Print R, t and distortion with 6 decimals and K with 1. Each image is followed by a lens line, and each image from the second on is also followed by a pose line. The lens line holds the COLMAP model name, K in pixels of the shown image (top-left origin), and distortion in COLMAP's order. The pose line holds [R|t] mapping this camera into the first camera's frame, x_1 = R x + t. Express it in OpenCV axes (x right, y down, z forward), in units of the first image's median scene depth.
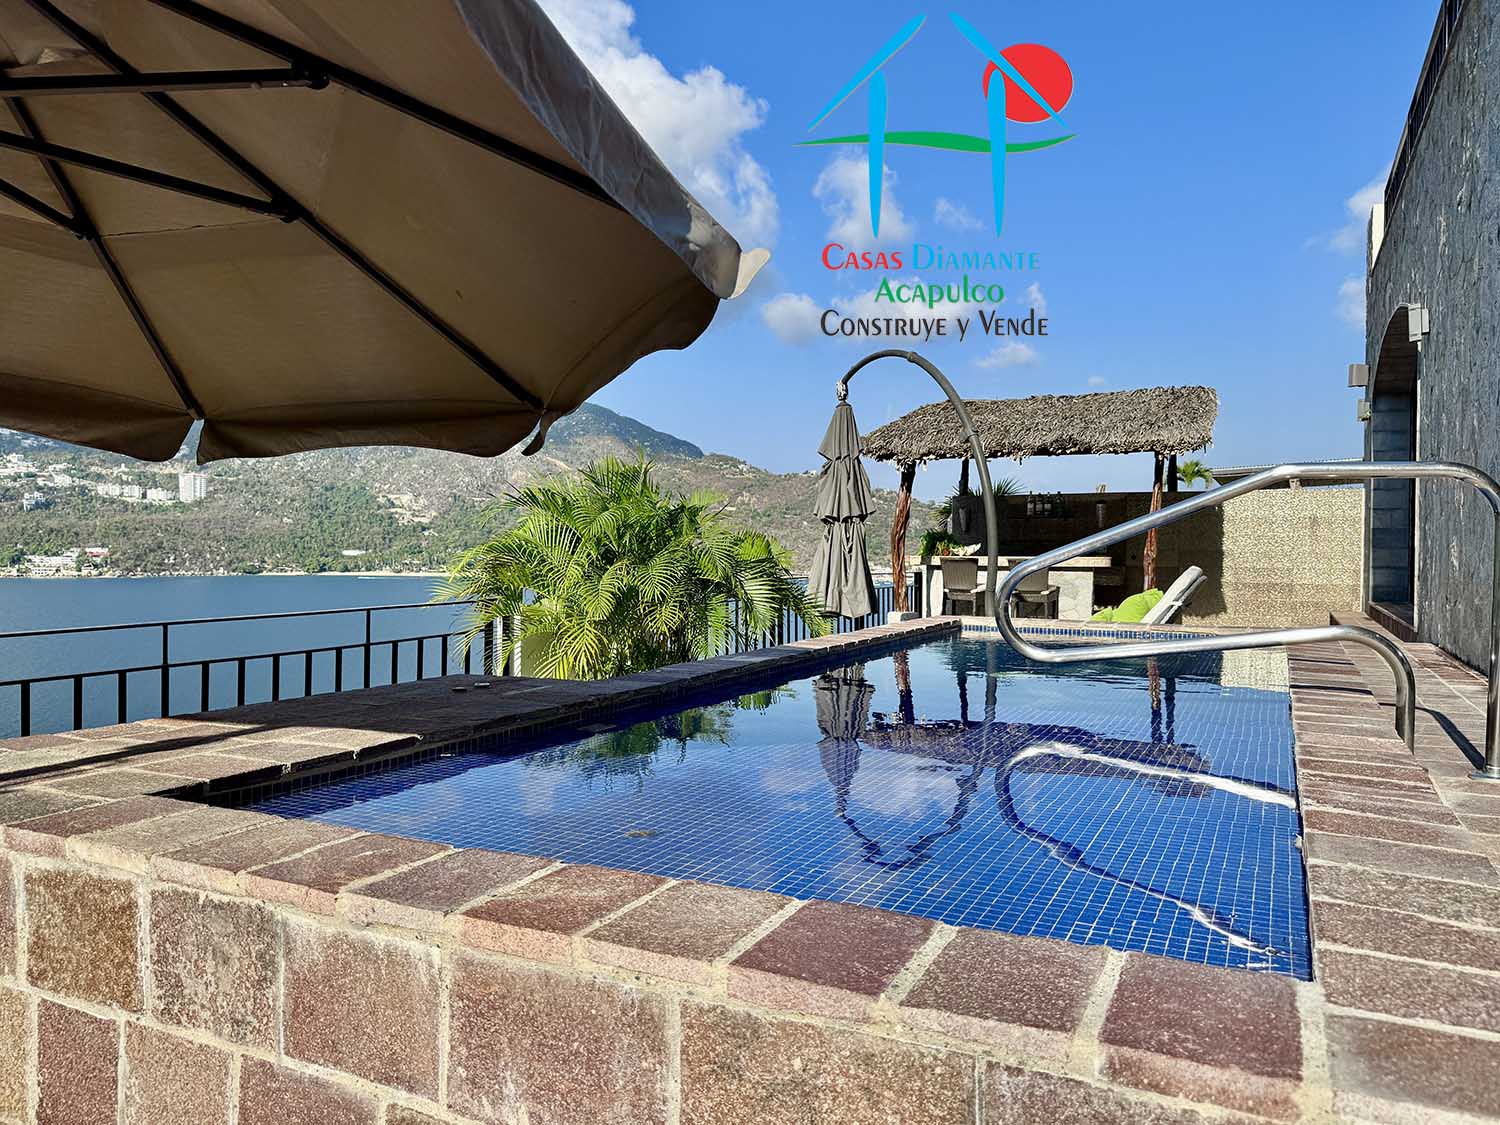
lens RADIAL K [[1053.9, 0, 764.3], [0, 1053.9, 570.5], [0, 0, 1]] dist [0.055772, -0.078687]
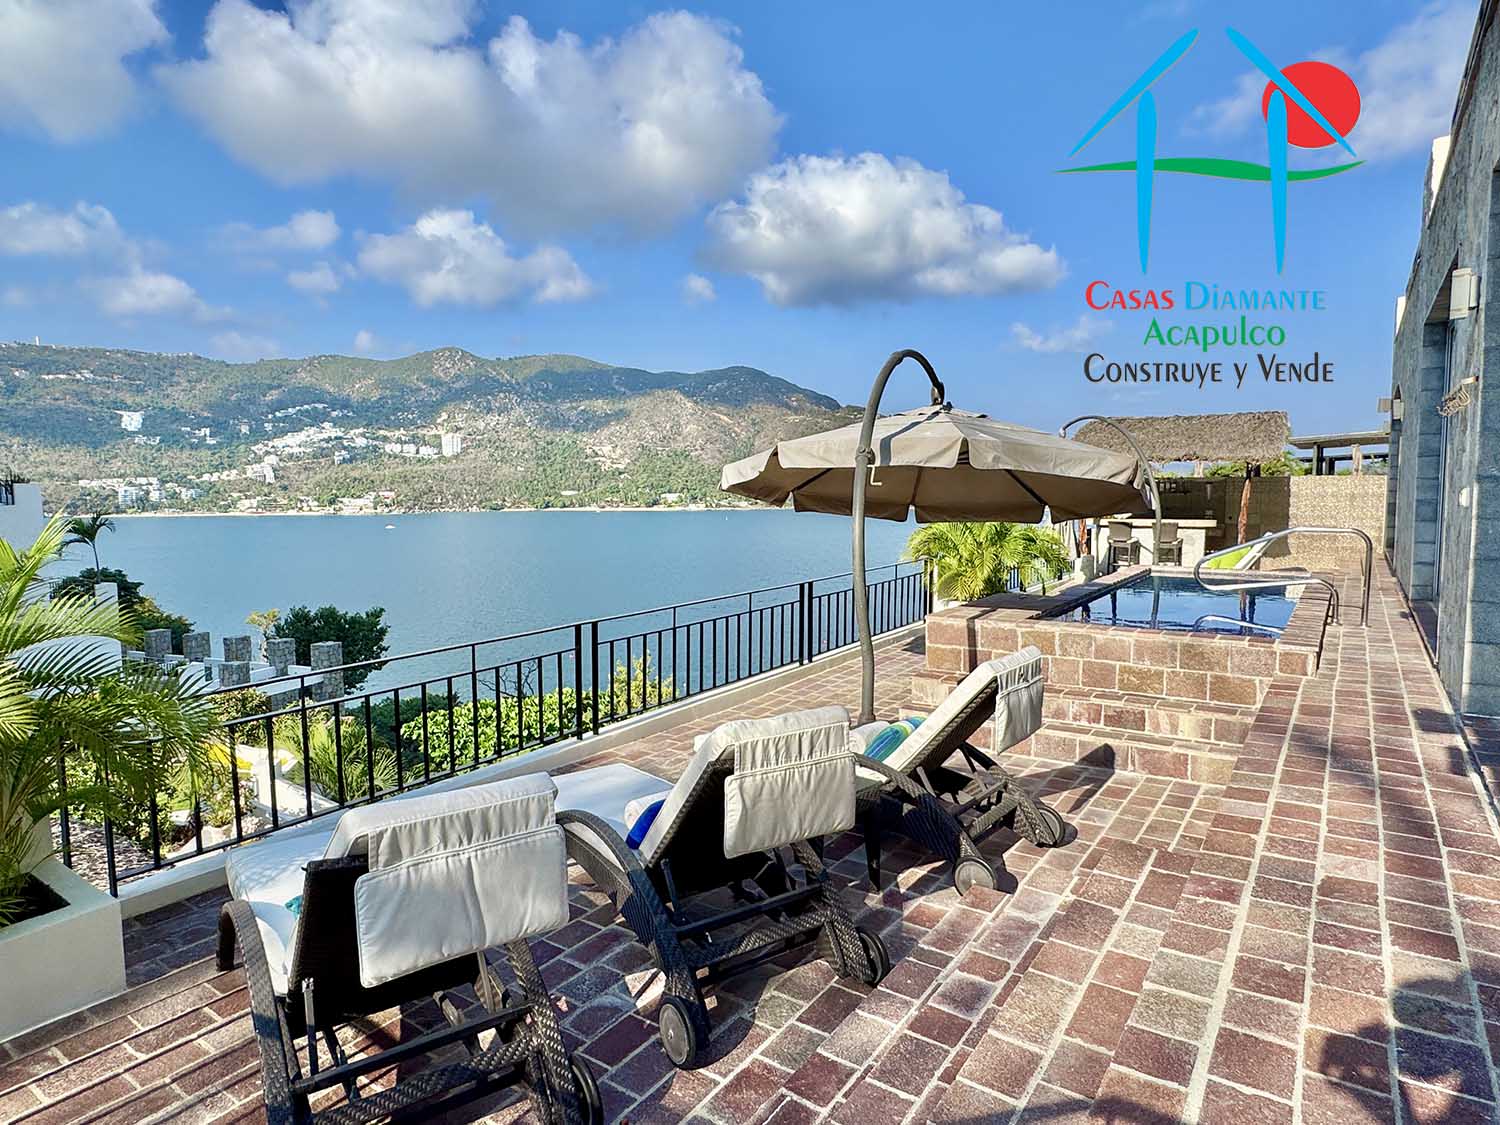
lens RADIAL K [[873.3, 0, 755.1], [0, 873.3, 558.3], [0, 0, 1]] dist [-0.022274, 0.001948]
pose [[0.988074, -0.001002, -0.153977, -0.163940], [0.010664, 0.998023, 0.061940, -0.042879], [0.153611, -0.062844, 0.986131, -0.416347]]
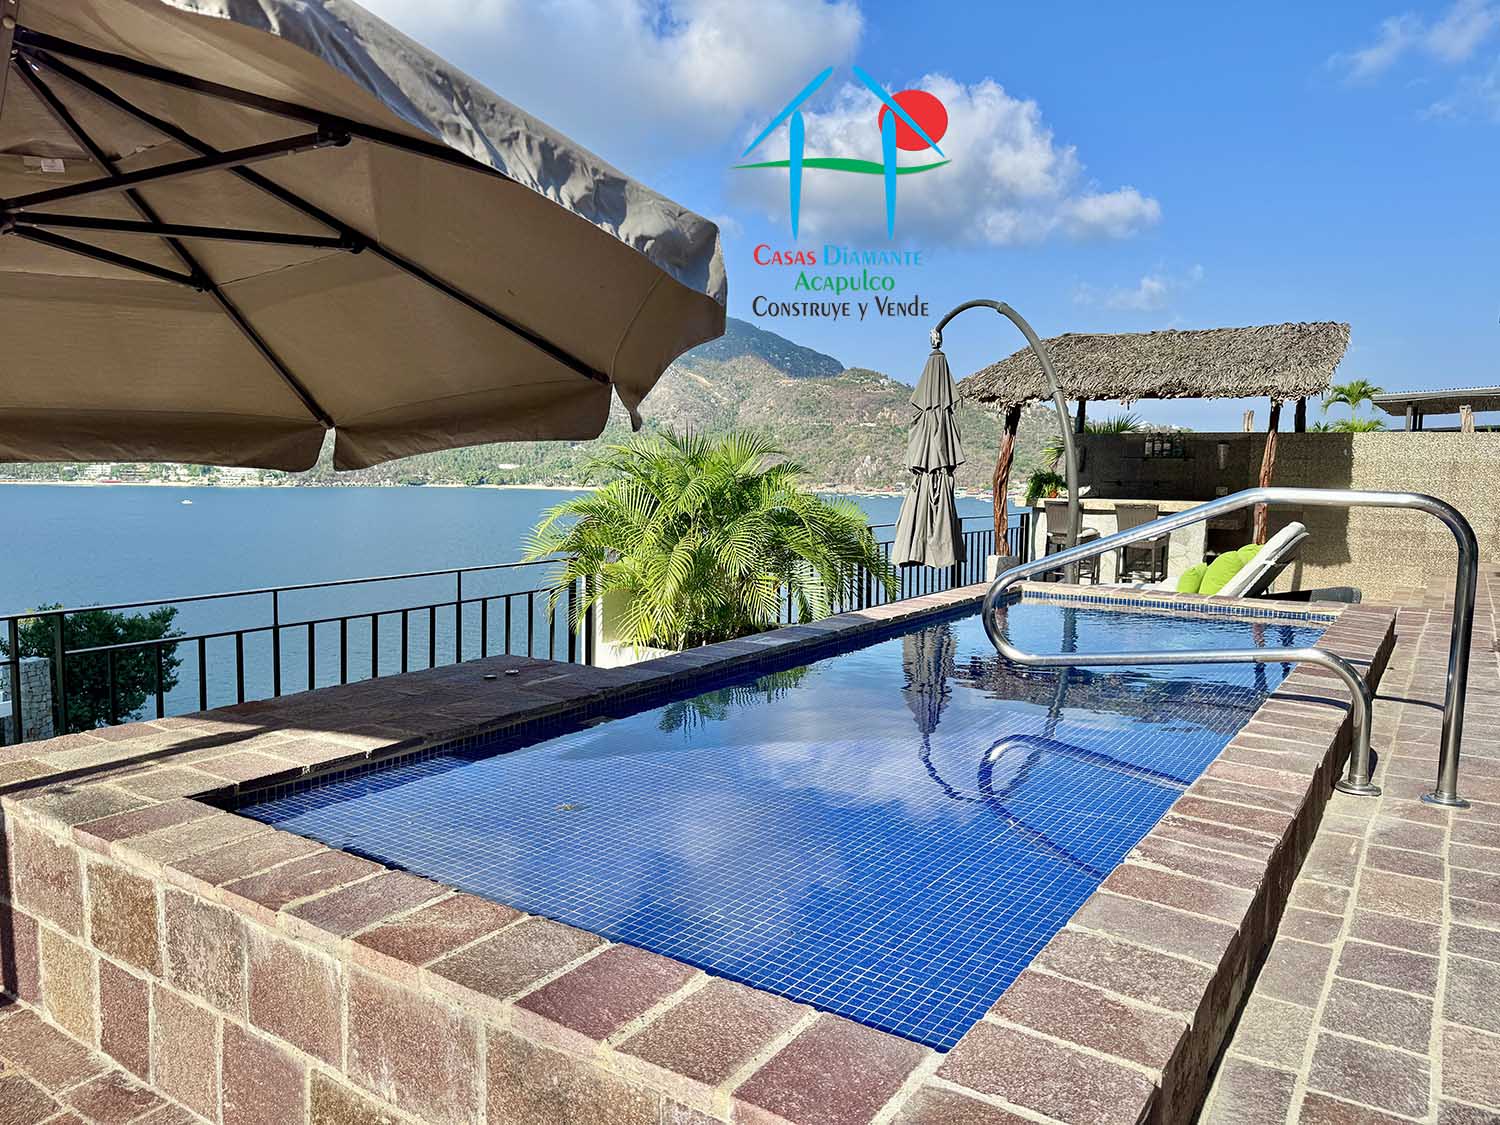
lens RADIAL K [[1053.9, 0, 768.1], [0, 1053.9, 565.5], [0, 0, 1]] dist [0.055772, -0.078687]
pose [[0.991558, 0.018857, -0.128288, 0.037258], [-0.009165, 0.997087, 0.075723, -0.023951], [0.129342, -0.073908, 0.988842, -0.018371]]
